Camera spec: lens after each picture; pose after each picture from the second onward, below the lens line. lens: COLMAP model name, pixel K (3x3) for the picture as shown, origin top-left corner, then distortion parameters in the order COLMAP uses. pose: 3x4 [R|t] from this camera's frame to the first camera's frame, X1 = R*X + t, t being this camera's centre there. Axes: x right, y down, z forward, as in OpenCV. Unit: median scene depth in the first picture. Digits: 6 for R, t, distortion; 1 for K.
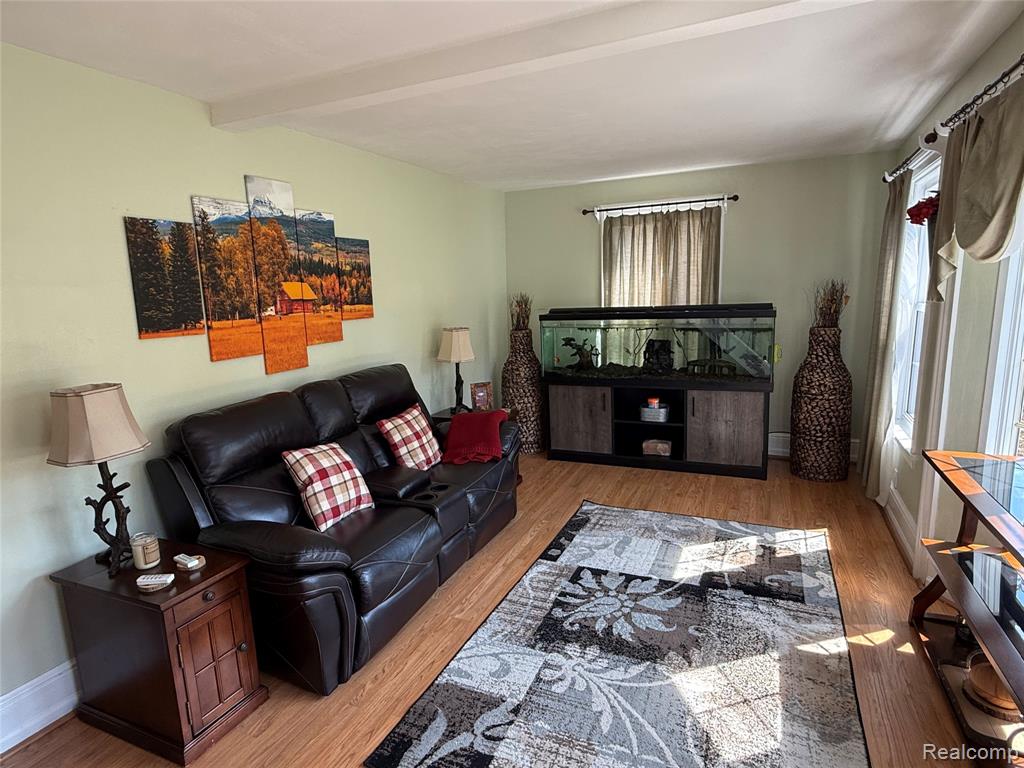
lens RADIAL K [[566.5, 0, 512.0], [0, 566.5, 384.0], [0, 0, 1]] dist [-0.001487, -0.000064]
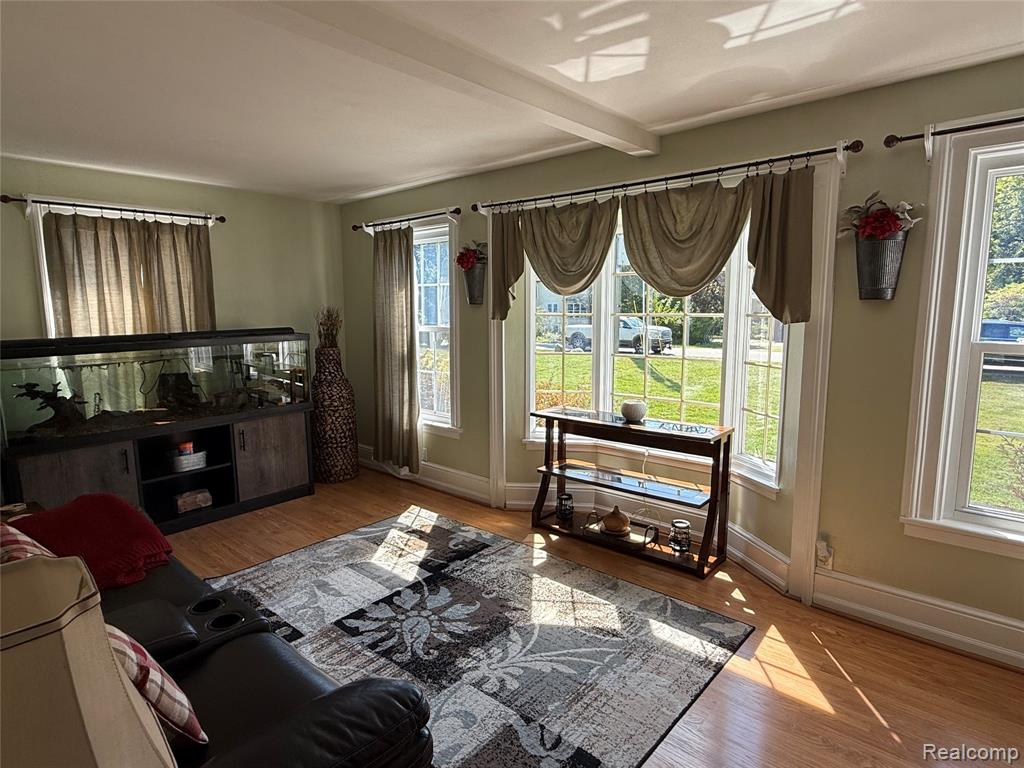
lens RADIAL K [[566.5, 0, 512.0], [0, 566.5, 384.0], [0, 0, 1]] dist [-0.001487, -0.000064]
pose [[0.296795, -0.103921, 0.949270, -0.540208], [0.160805, 0.985305, 0.057589, -0.042888], [-0.941305, 0.135555, 0.309145, 0.385864]]
